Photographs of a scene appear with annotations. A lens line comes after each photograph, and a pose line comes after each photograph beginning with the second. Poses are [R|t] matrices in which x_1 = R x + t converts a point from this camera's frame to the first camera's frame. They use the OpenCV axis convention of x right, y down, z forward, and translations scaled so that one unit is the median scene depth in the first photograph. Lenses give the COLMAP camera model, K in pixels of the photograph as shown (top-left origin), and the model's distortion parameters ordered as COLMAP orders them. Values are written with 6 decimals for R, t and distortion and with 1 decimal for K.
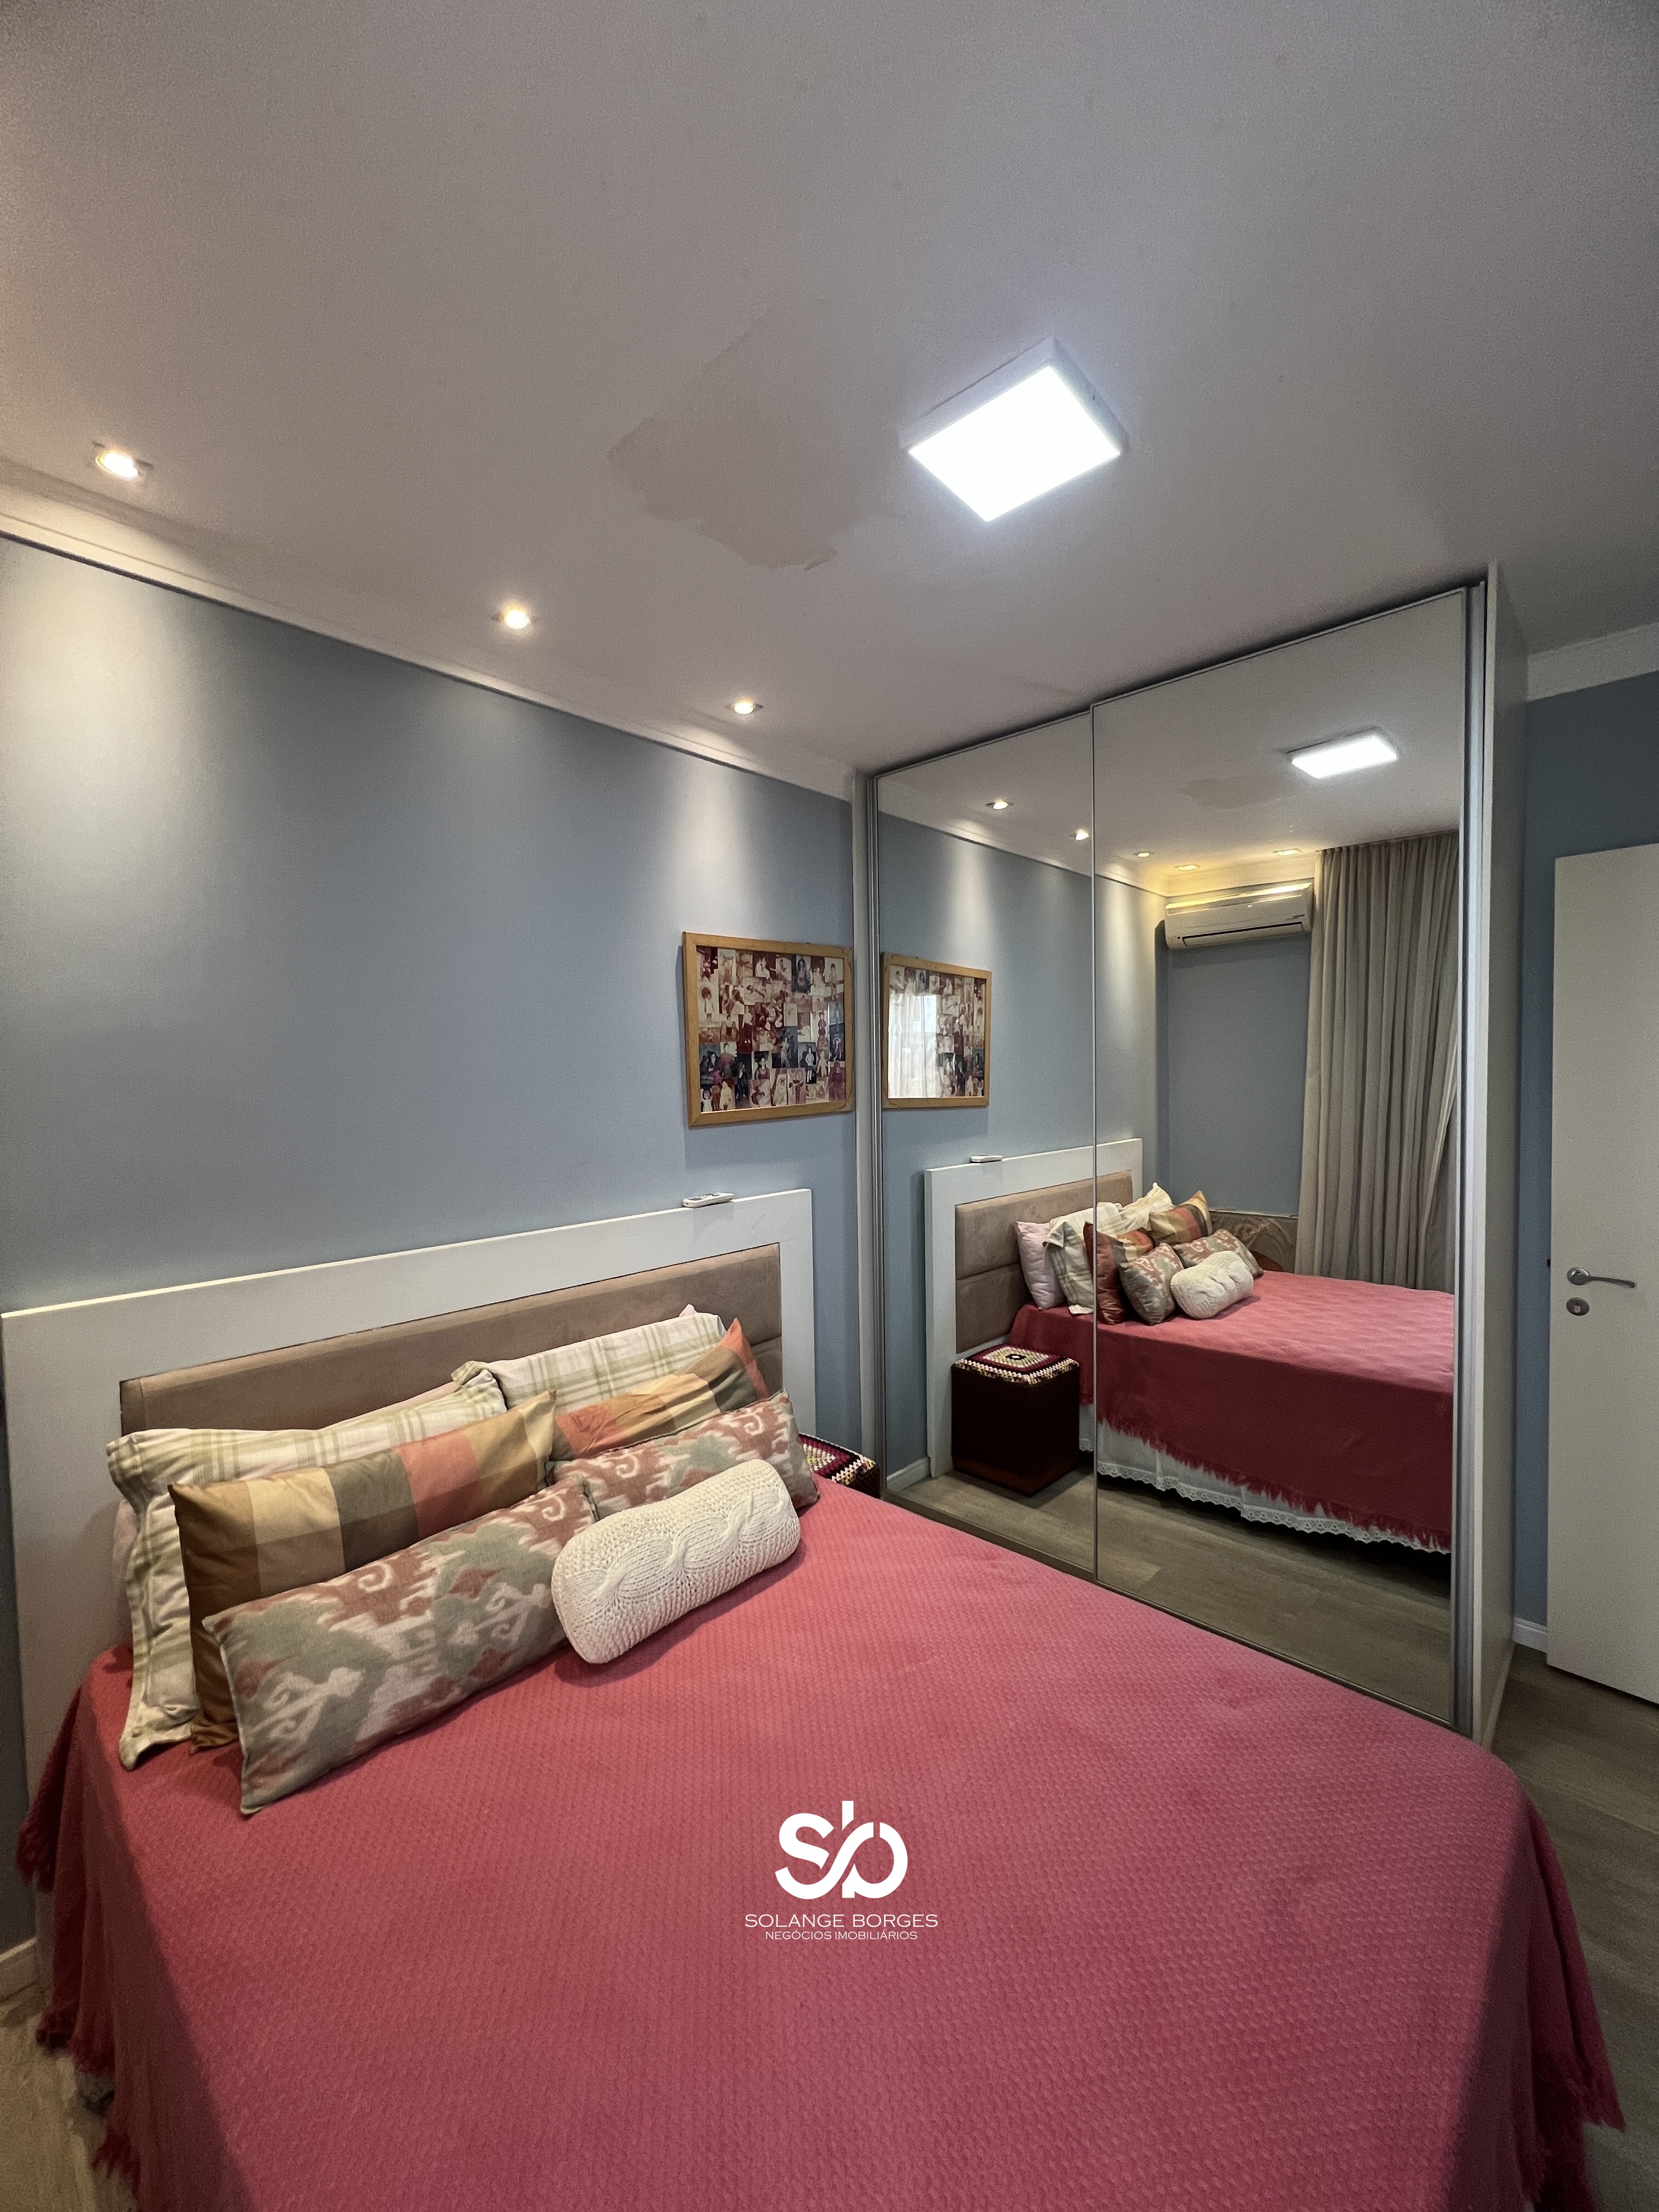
lens RADIAL K [[892.2, 0, 829.5], [0, 892.2, 1106.0], [0, 0, 1]] dist [0.000848, 0.000615]
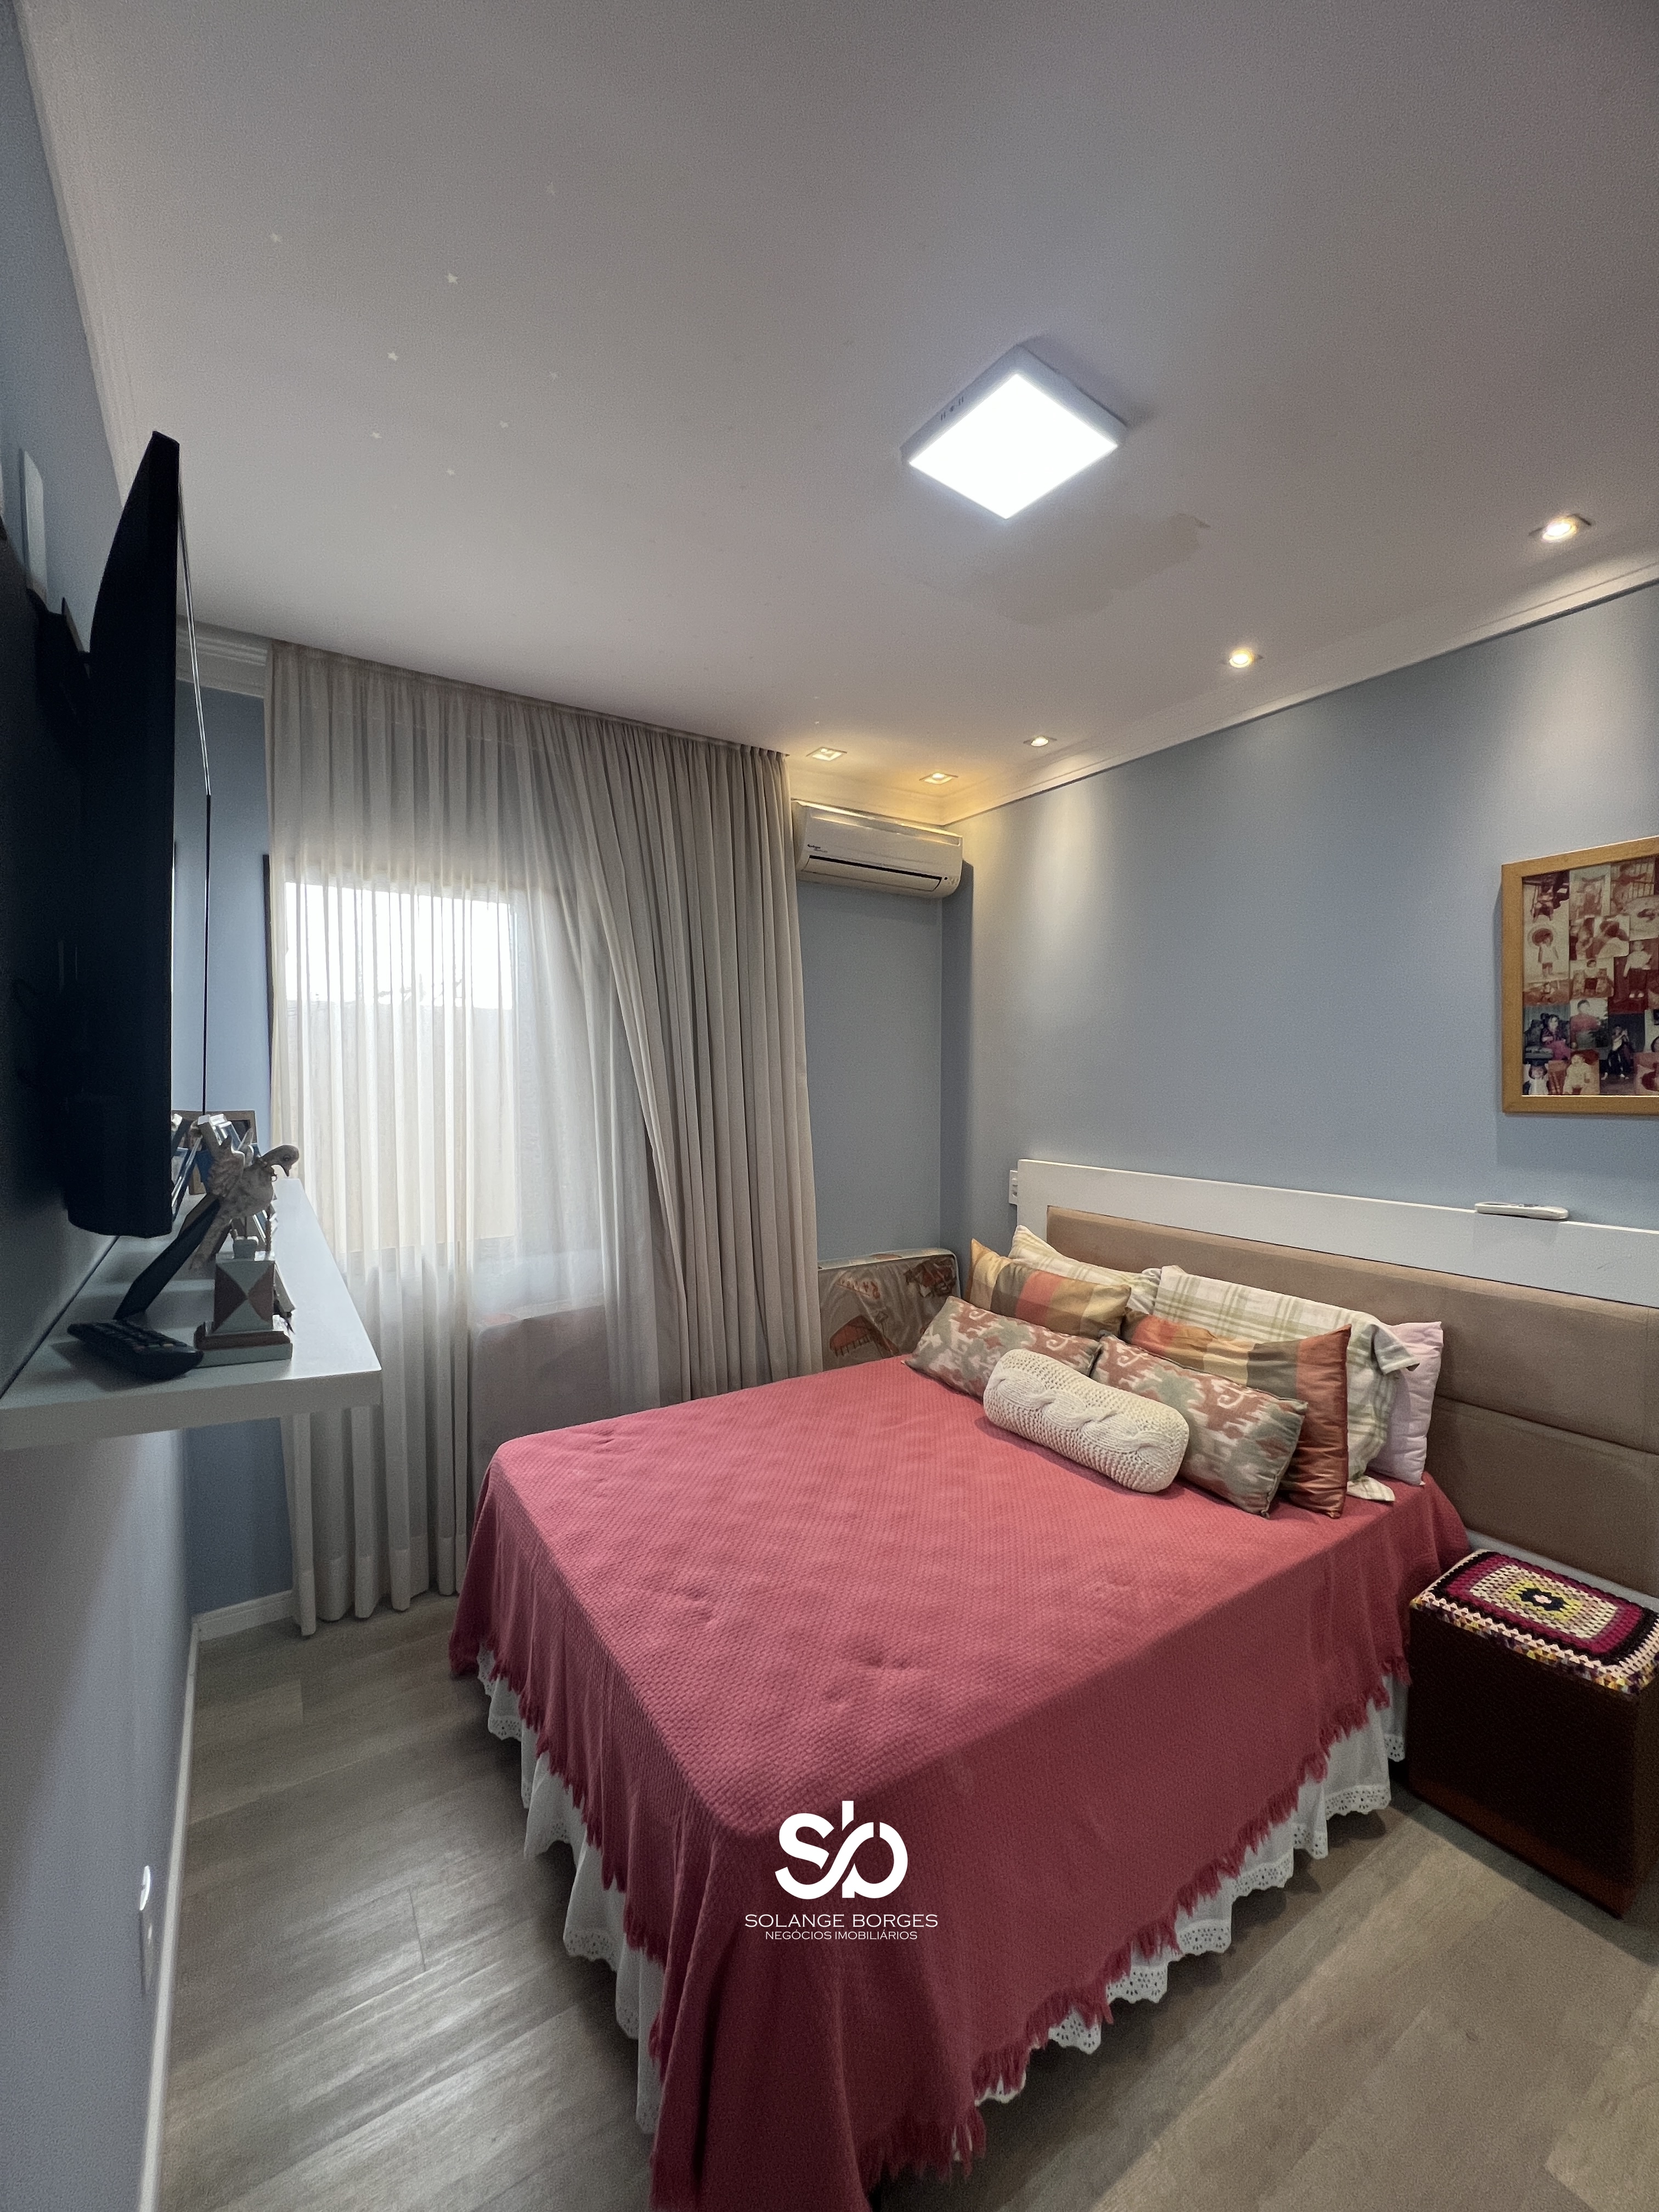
lens RADIAL K [[892.2, 0, 829.5], [0, 892.2, 1106.0], [0, 0, 1]] dist [0.000848, 0.000615]
pose [[-0.236529, 0.055730, -0.970025, 0.727593], [-0.035580, 0.997187, 0.065966, -0.012709], [0.970973, 0.050117, -0.233881, 0.593198]]
